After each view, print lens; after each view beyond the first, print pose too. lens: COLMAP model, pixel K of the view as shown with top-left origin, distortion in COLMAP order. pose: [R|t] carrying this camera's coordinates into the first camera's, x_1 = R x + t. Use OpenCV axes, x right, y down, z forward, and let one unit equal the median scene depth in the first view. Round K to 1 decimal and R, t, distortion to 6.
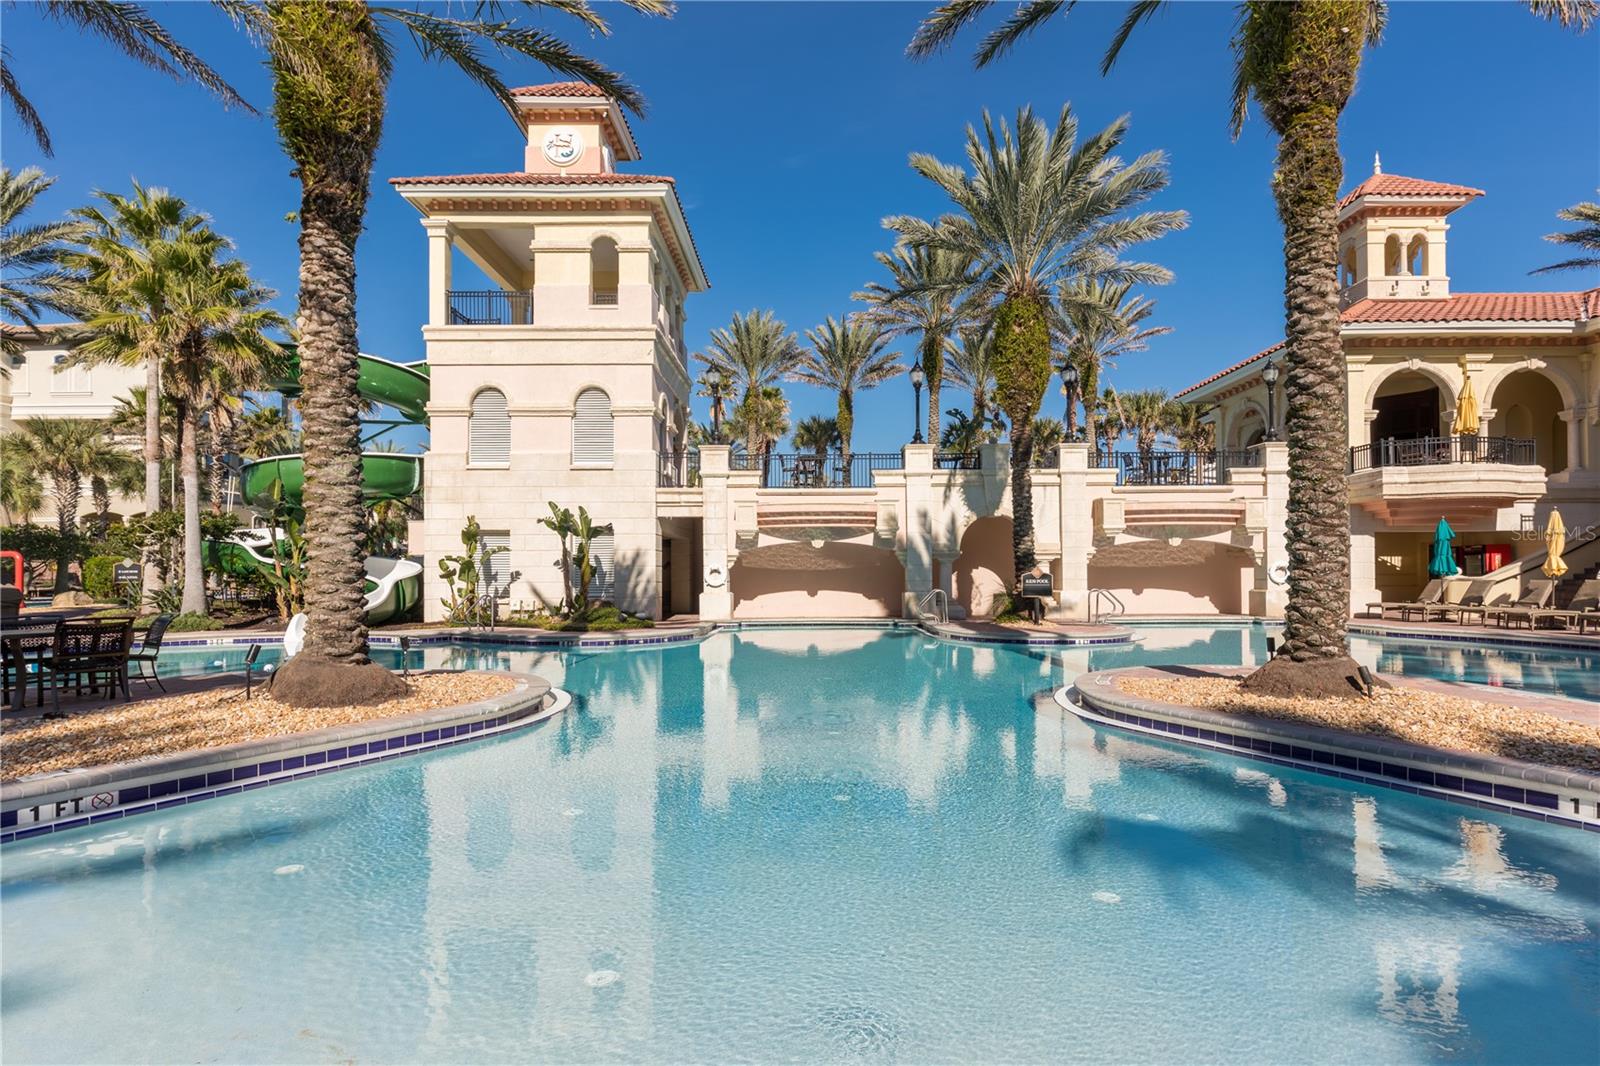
lens RADIAL K [[783.2, 0, 816.8], [0, 783.2, 568.1], [0, 0, 1]] dist [0.013959, -0.000274]
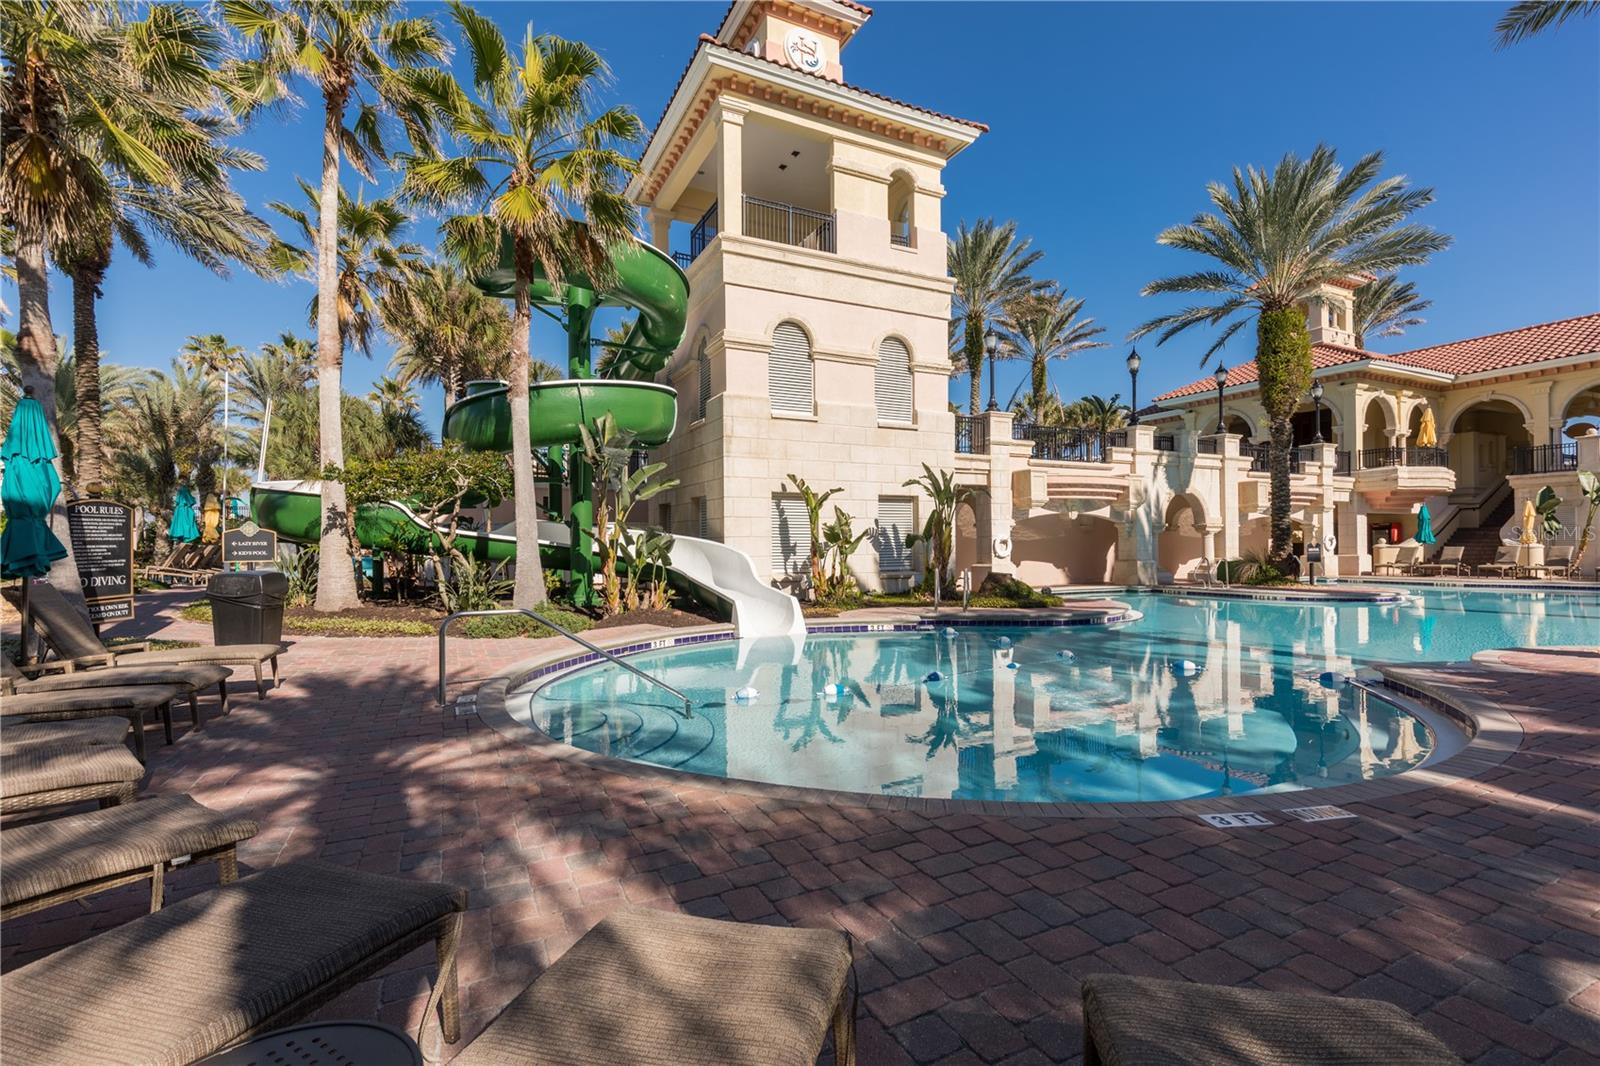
lens RADIAL K [[728.6, 0, 810.5], [0, 728.6, 540.7], [0, 0, 1]] dist [0.016079, -0.000867]
pose [[0.888952, -0.000436, 0.458001, -0.758086], [0.002389, 0.999990, -0.003685, 0.005283], [-0.457995, 0.004370, 0.888944, 0.309230]]
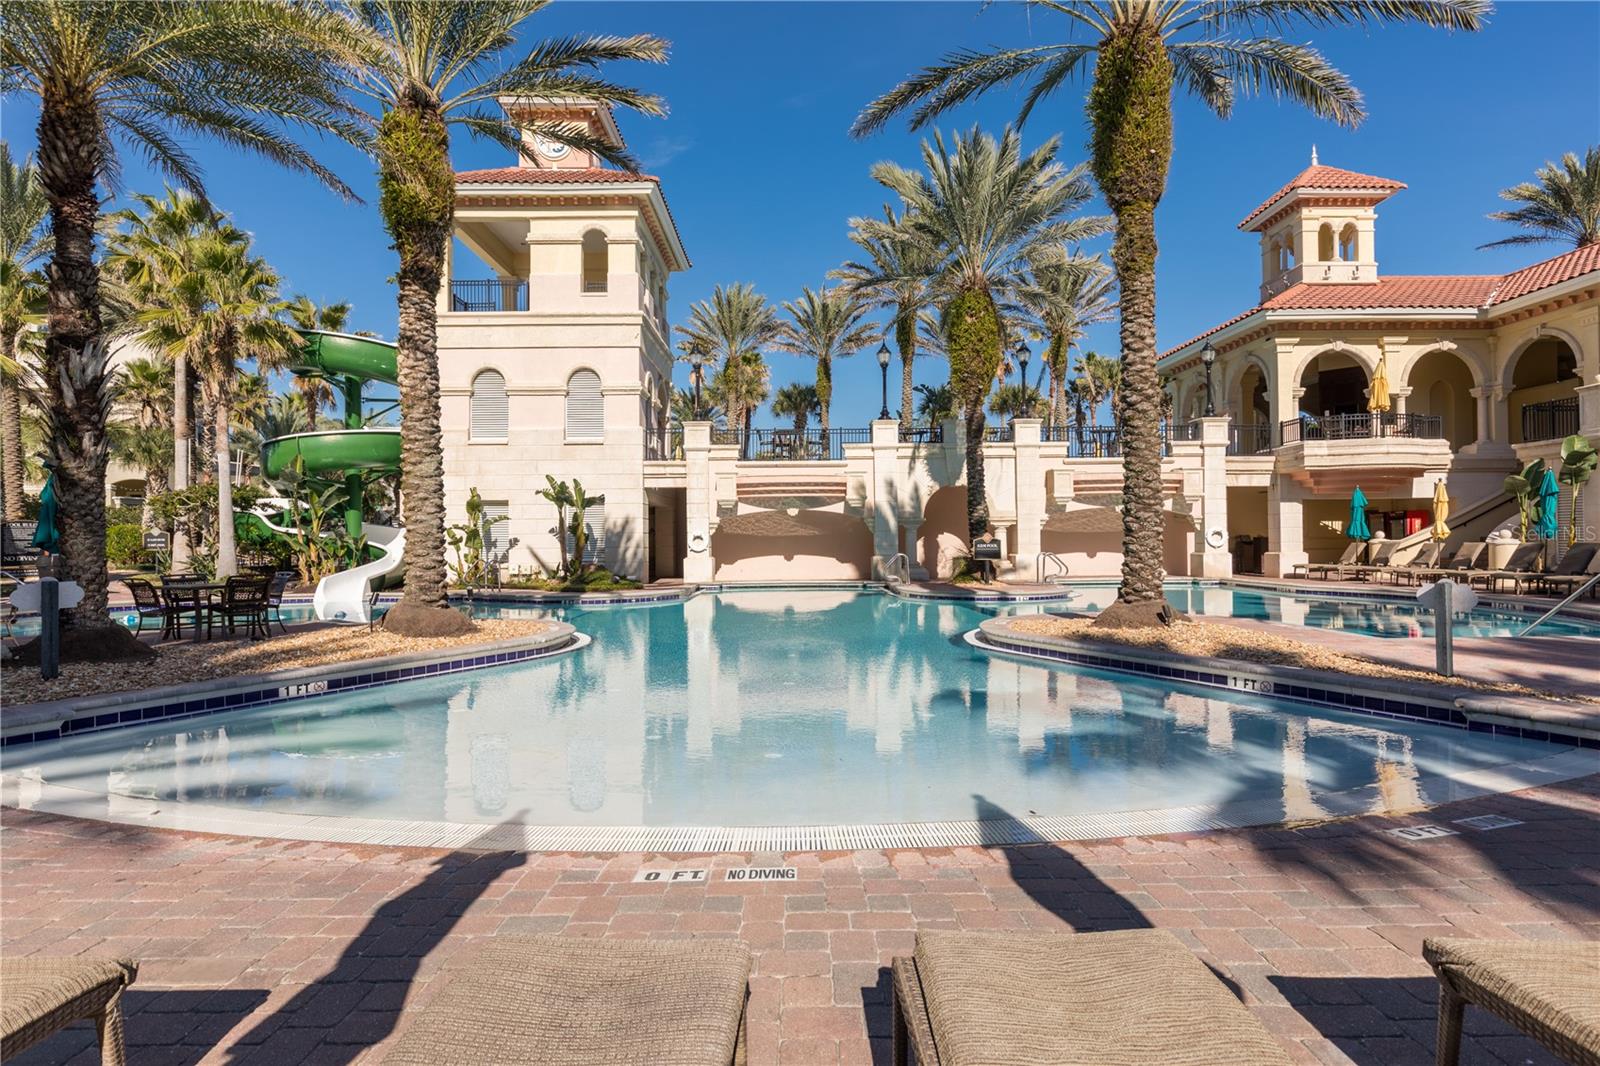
lens RADIAL K [[840.1, 0, 810.9], [0, 840.1, 530.3], [0, 0, 1]] dist [0.013184, 0.001687]
pose [[0.999950, -0.003740, 0.009275, 0.015735], [0.003767, 0.999989, -0.002860, -0.002332], [-0.009264, 0.002895, 0.999953, -0.165680]]
